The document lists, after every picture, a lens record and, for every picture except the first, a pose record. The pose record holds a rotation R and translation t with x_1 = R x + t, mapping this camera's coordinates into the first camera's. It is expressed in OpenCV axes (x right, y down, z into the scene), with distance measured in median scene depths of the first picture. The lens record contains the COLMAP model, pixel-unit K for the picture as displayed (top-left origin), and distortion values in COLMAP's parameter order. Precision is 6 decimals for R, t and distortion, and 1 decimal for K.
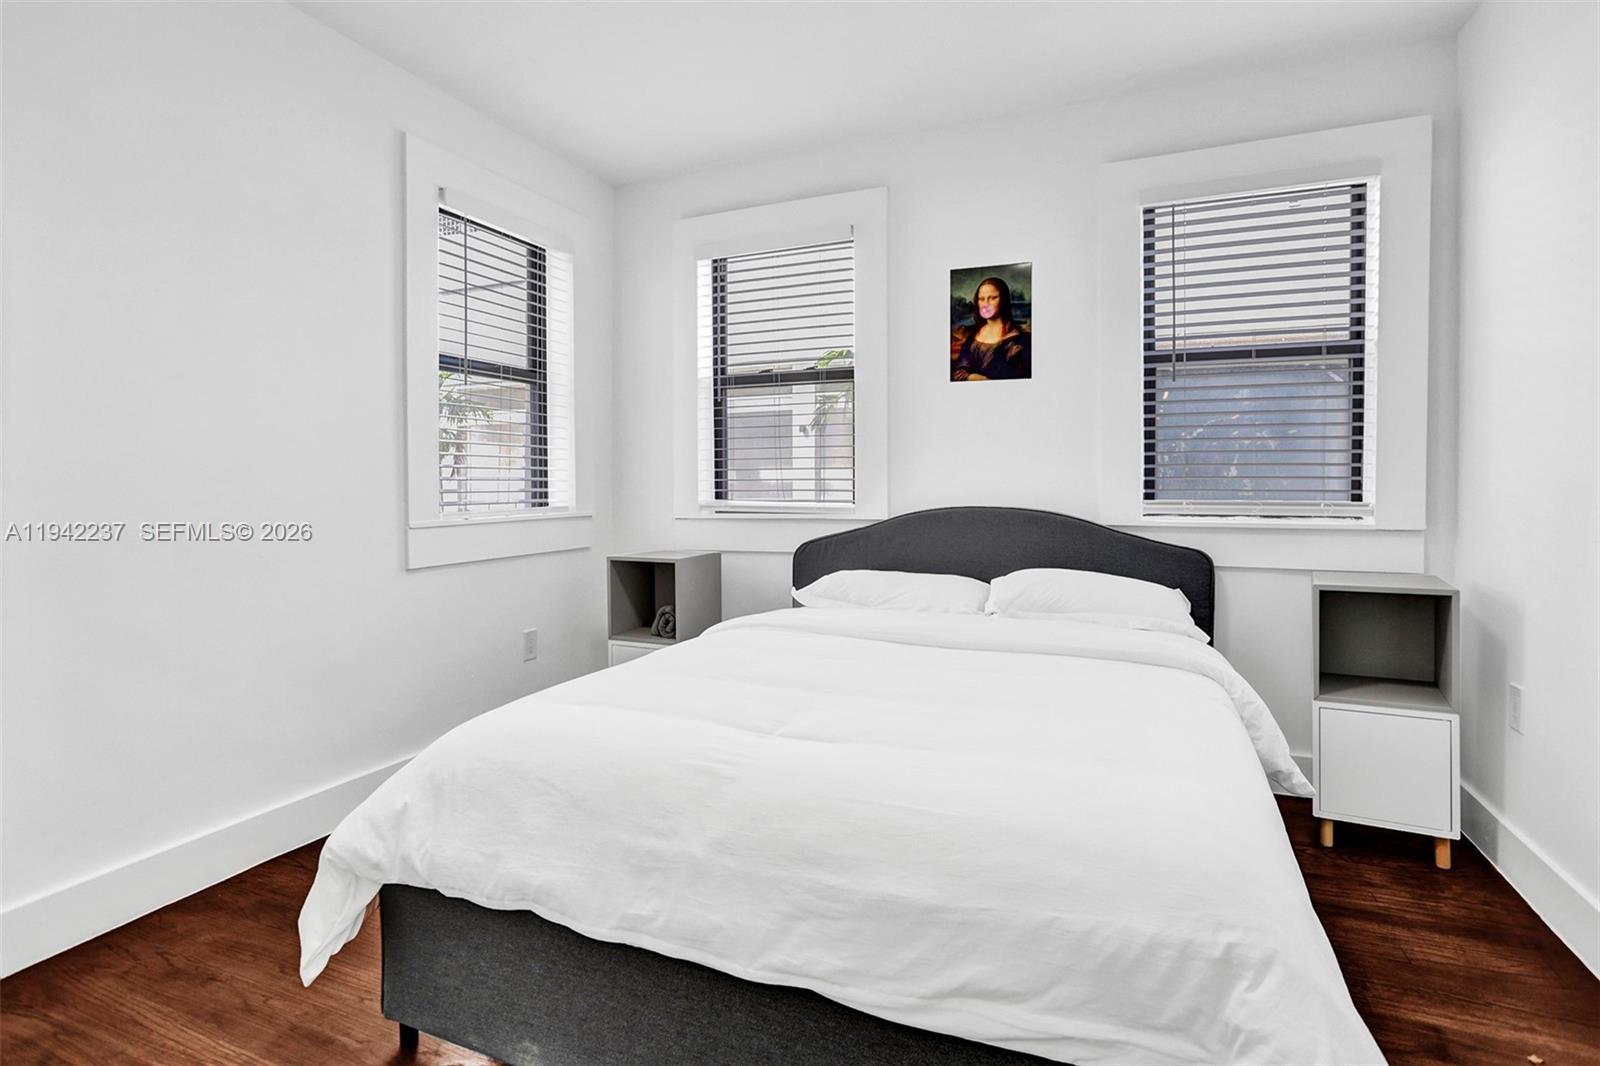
lens RADIAL K [[834.3, 0, 797.1], [0, 834.3, 500.2], [0, 0, 1]] dist [-0.057858, -0.000087]
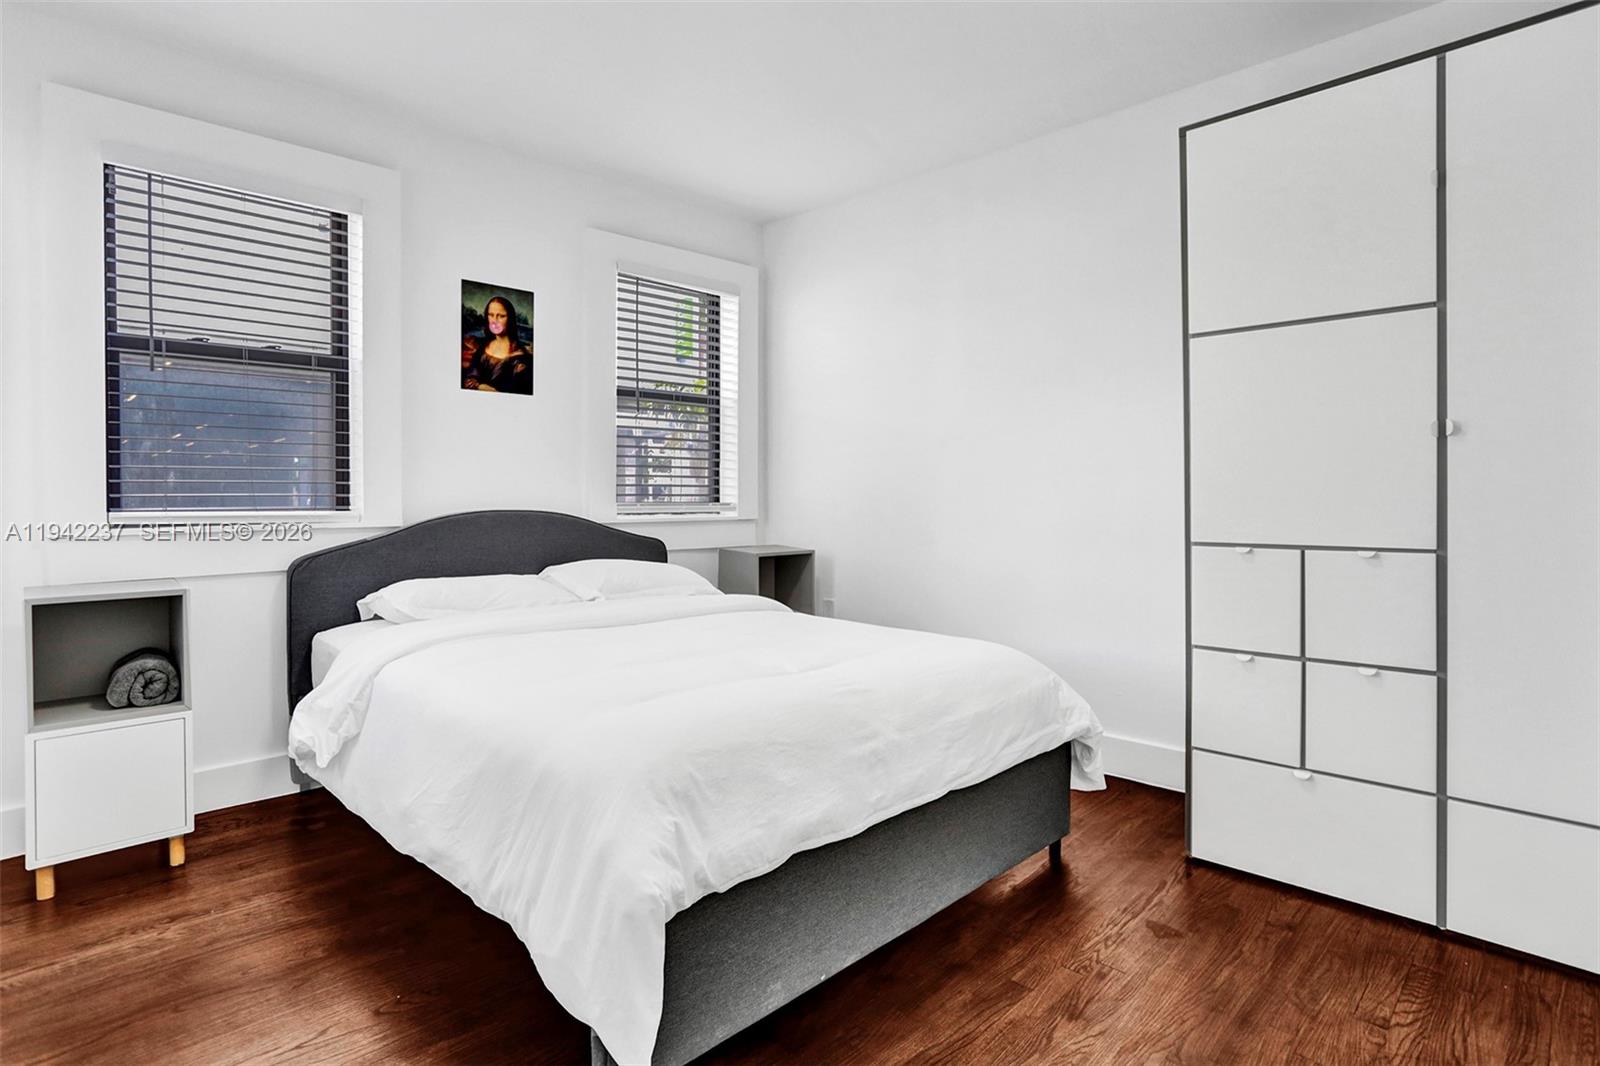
lens RADIAL K [[840.9, 0, 791.4], [0, 840.9, 508.2], [0, 0, 1]] dist [-0.046975, 0.034315]
pose [[0.365084, -0.015029, 0.930853, -0.637997], [0.013306, 0.999852, 0.010925, -0.001046], [-0.930879, 0.008397, 0.365230, 0.252225]]
